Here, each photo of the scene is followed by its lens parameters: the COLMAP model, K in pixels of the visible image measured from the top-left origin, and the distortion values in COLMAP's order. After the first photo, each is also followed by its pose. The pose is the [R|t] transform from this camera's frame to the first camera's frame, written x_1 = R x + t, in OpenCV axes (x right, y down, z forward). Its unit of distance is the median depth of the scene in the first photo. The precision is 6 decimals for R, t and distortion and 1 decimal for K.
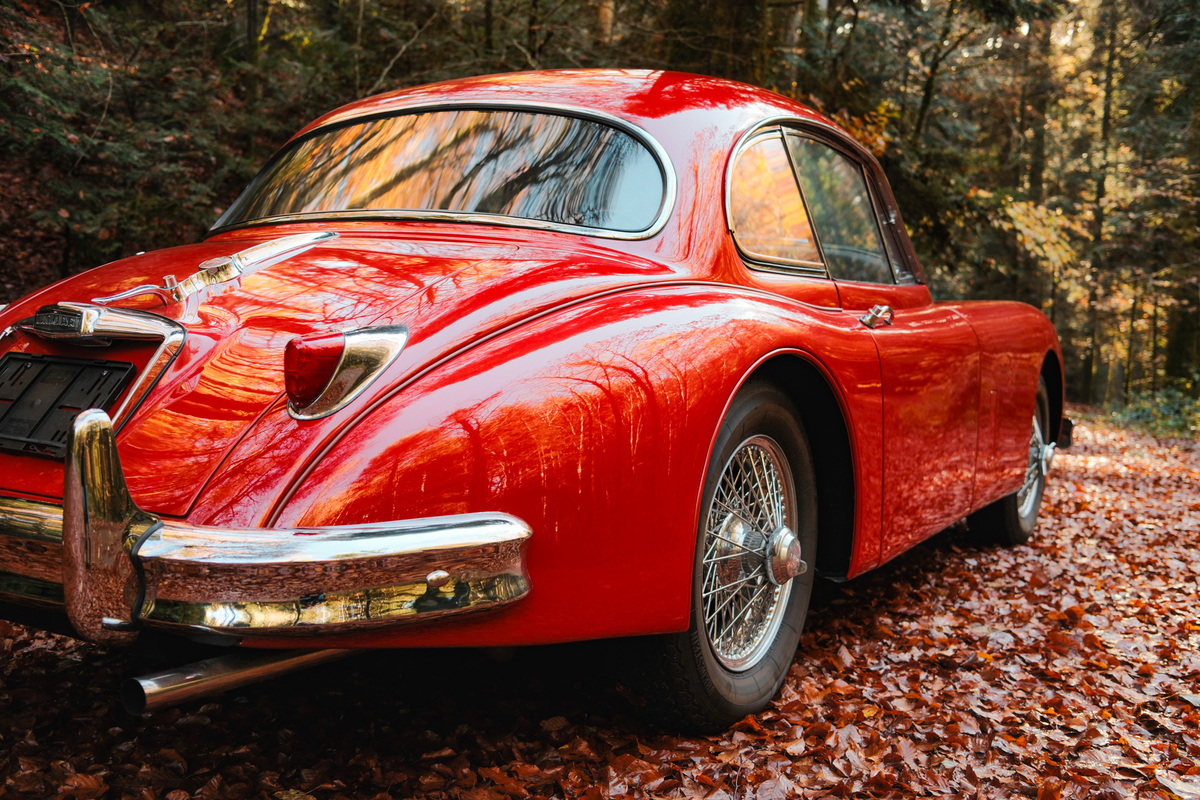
lens RADIAL K [[1622.5, 0, 600.0], [0, 1622.5, 400.0], [0, 0, 1]] dist [-0.079644, -0.018803]
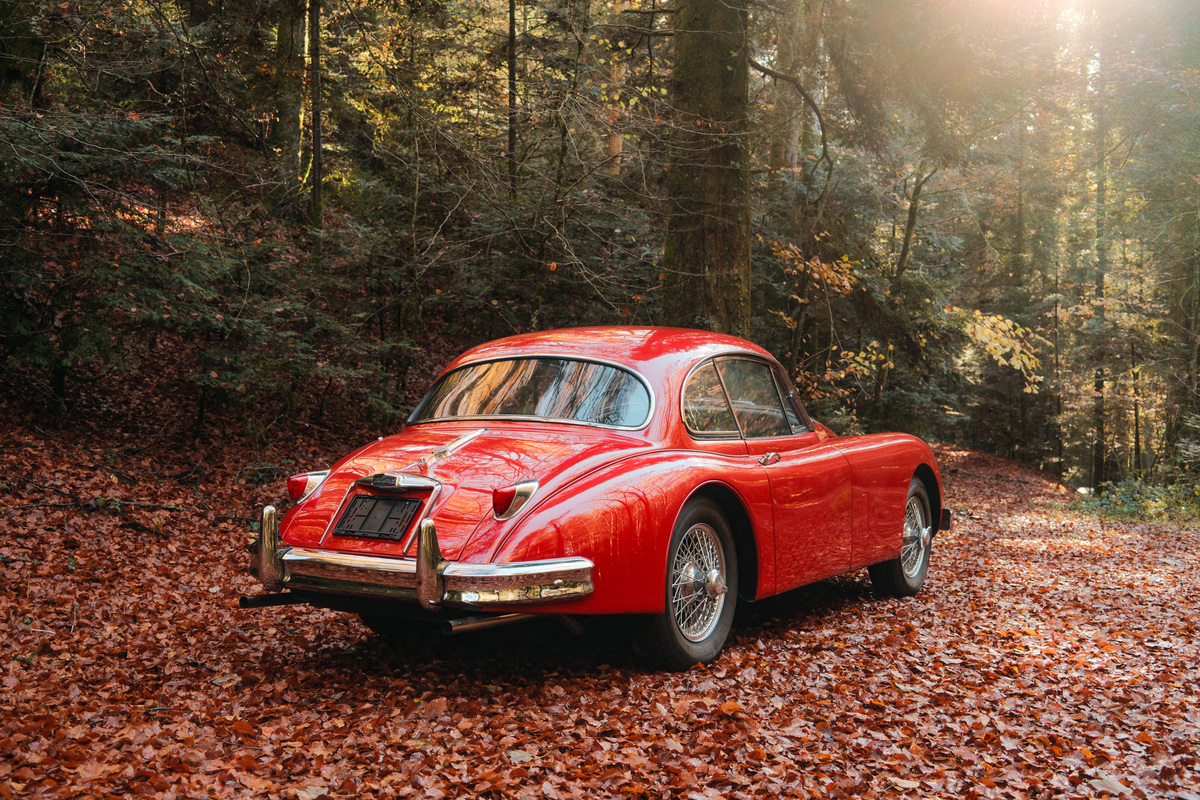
lens RADIAL K [[1622.5, 0, 600.0], [0, 1622.5, 400.0], [0, 0, 1]] dist [-0.079644, -0.018803]
pose [[0.999563, -0.027407, -0.011036, -0.000589], [0.026664, 0.997682, -0.062612, -0.008818], [0.012727, 0.062290, 0.997977, -1.026930]]
